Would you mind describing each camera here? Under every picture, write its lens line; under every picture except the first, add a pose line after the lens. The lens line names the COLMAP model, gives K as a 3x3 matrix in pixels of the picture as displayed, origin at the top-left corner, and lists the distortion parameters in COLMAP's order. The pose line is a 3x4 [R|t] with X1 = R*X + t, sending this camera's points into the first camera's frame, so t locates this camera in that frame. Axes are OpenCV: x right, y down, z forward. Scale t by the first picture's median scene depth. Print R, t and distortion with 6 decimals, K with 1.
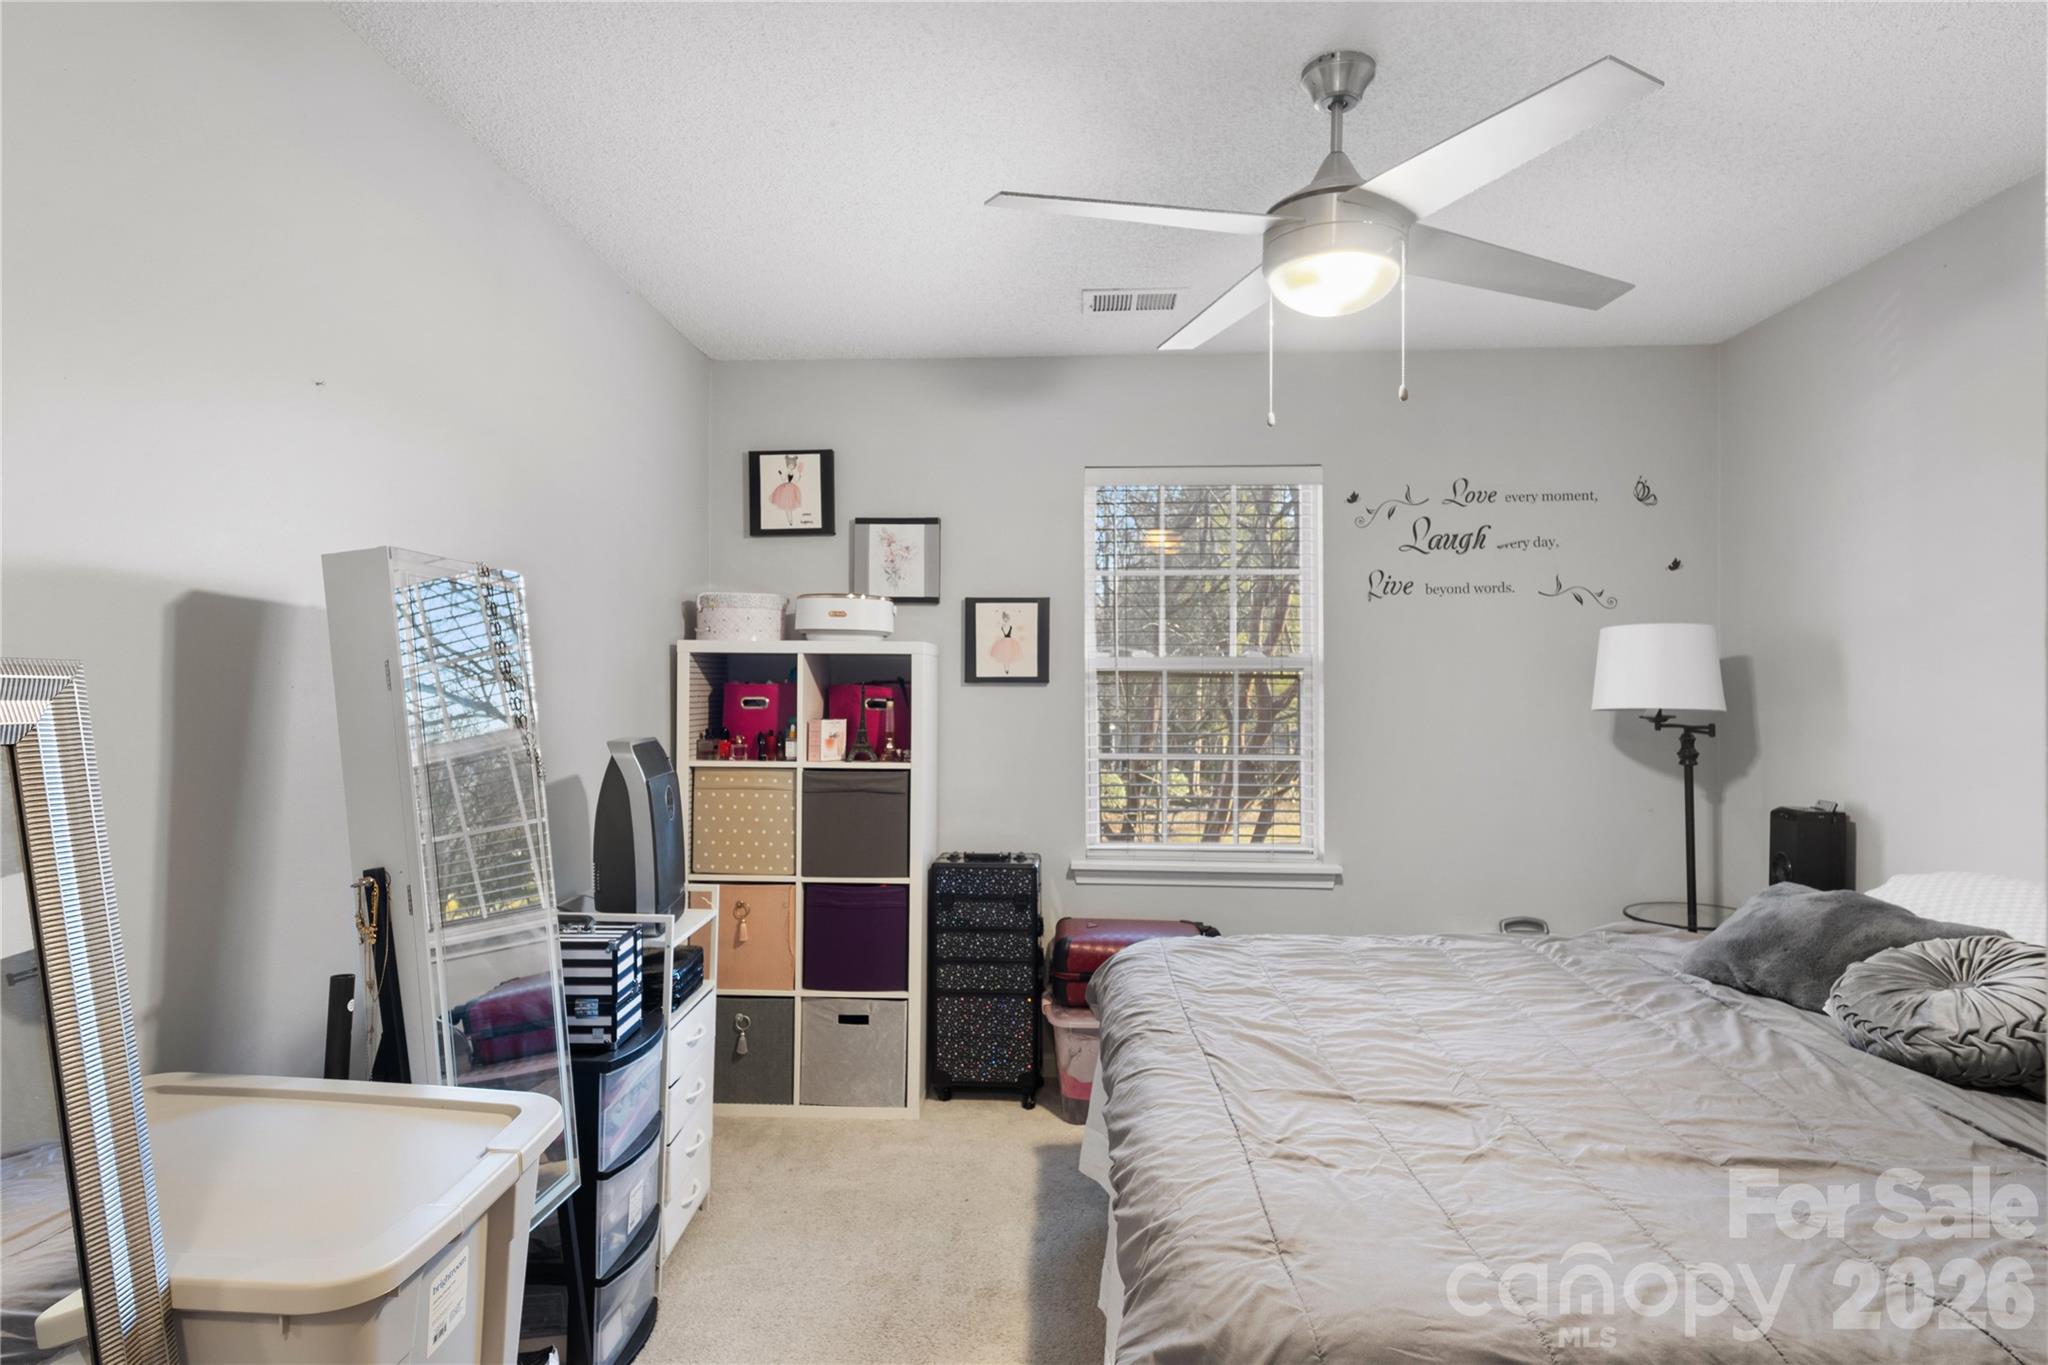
lens RADIAL K [[1127.4, 0, 1024.3], [0, 1127.4, 681.3], [0, 0, 1]] dist [0.013474, -0.000160]
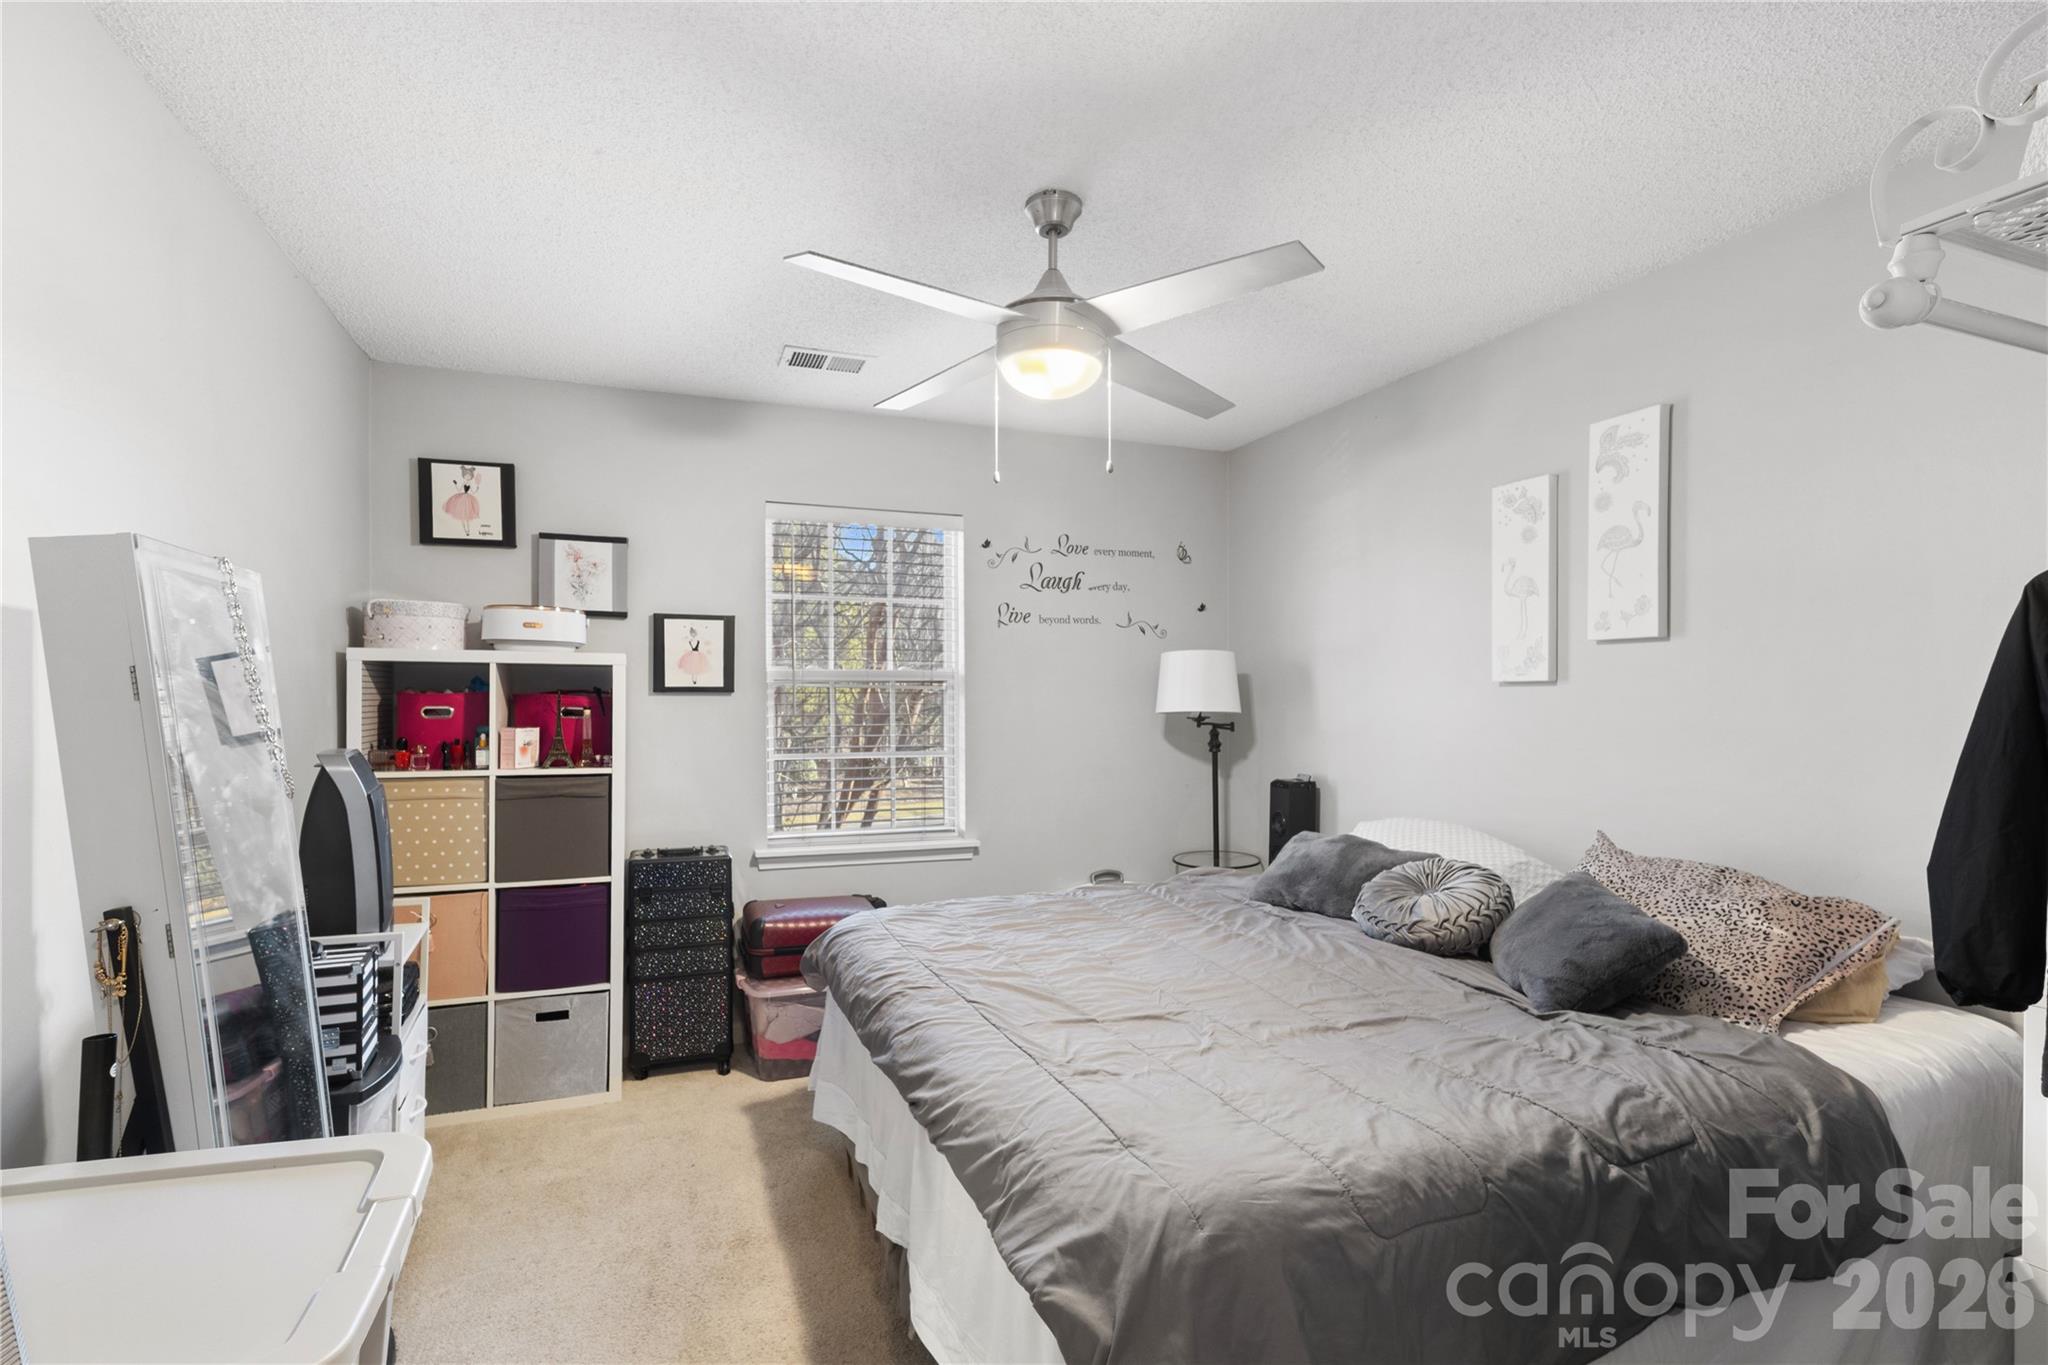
lens RADIAL K [[945.5, 0, 1030.8], [0, 945.5, 697.4], [0, 0, 1]] dist [0.001033, 0.000817]
pose [[0.916544, -0.000944, 0.399932, -0.121684], [-0.001854, 0.999976, 0.006610, -0.000564], [-0.399929, -0.006800, 0.916521, 0.035284]]
